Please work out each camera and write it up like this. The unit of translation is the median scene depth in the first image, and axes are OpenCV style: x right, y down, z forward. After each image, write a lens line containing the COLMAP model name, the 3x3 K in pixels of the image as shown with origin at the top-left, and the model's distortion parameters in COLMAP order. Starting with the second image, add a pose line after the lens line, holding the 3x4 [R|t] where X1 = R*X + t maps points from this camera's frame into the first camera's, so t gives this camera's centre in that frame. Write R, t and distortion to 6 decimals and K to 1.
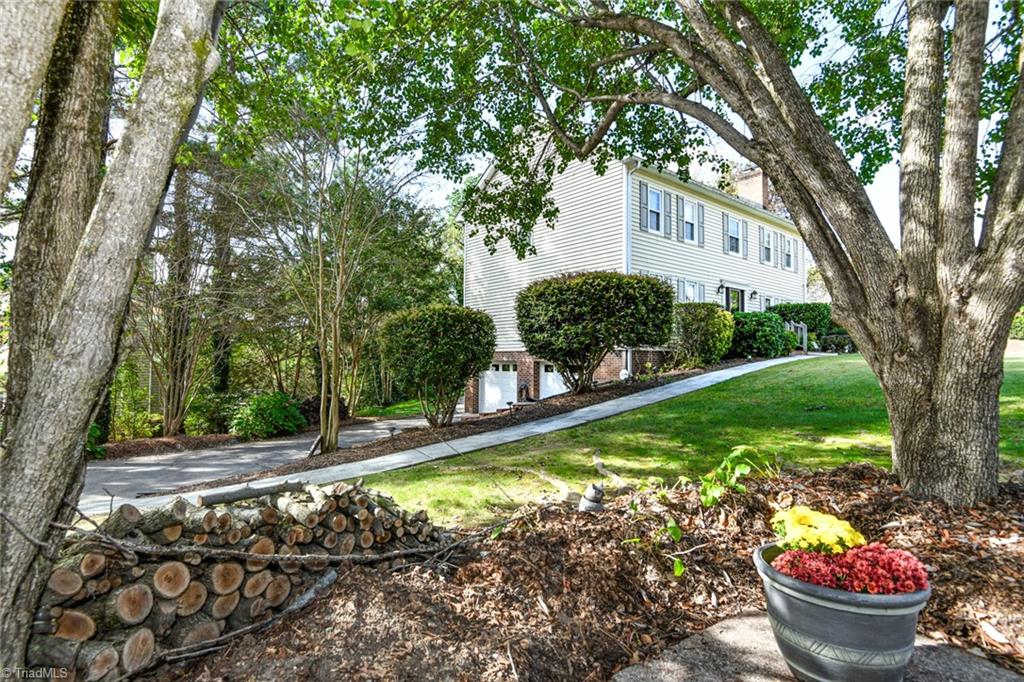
lens RADIAL K [[503.4, 0, 505.5], [0, 503.4, 343.9], [0, 0, 1]] dist [-0.000829, -0.000635]
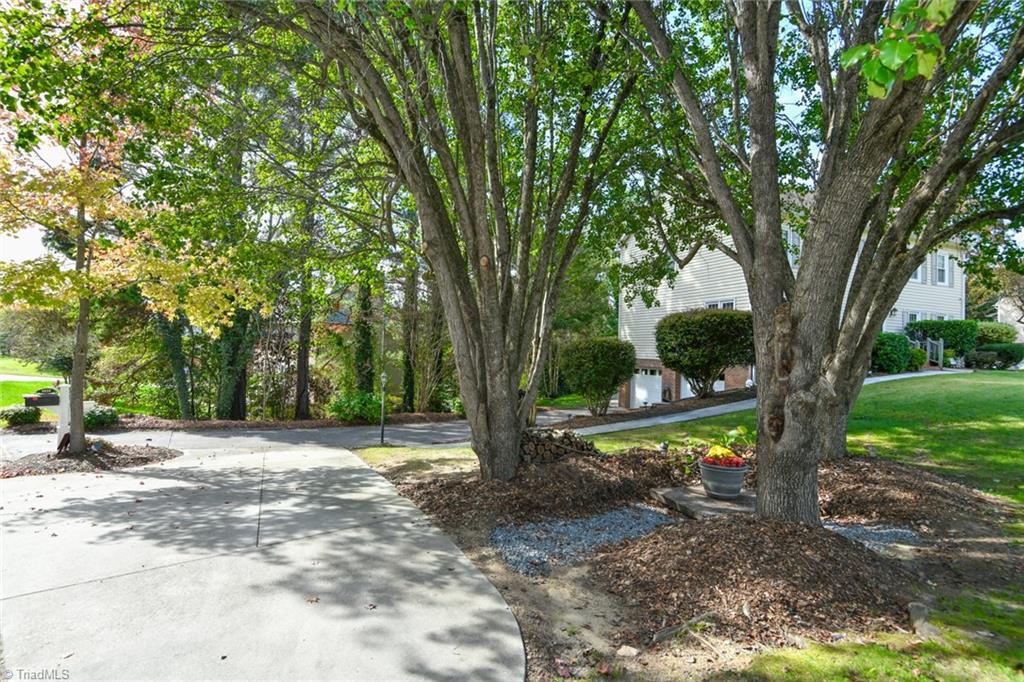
lens RADIAL K [[503.4, 0, 505.5], [0, 503.4, 343.9], [0, 0, 1]] dist [-0.000829, -0.000635]
pose [[0.951421, 0.014000, -0.307575, 0.052749], [-0.008936, 0.999800, 0.017867, -0.060880], [0.307763, -0.014250, 0.951356, -0.415003]]
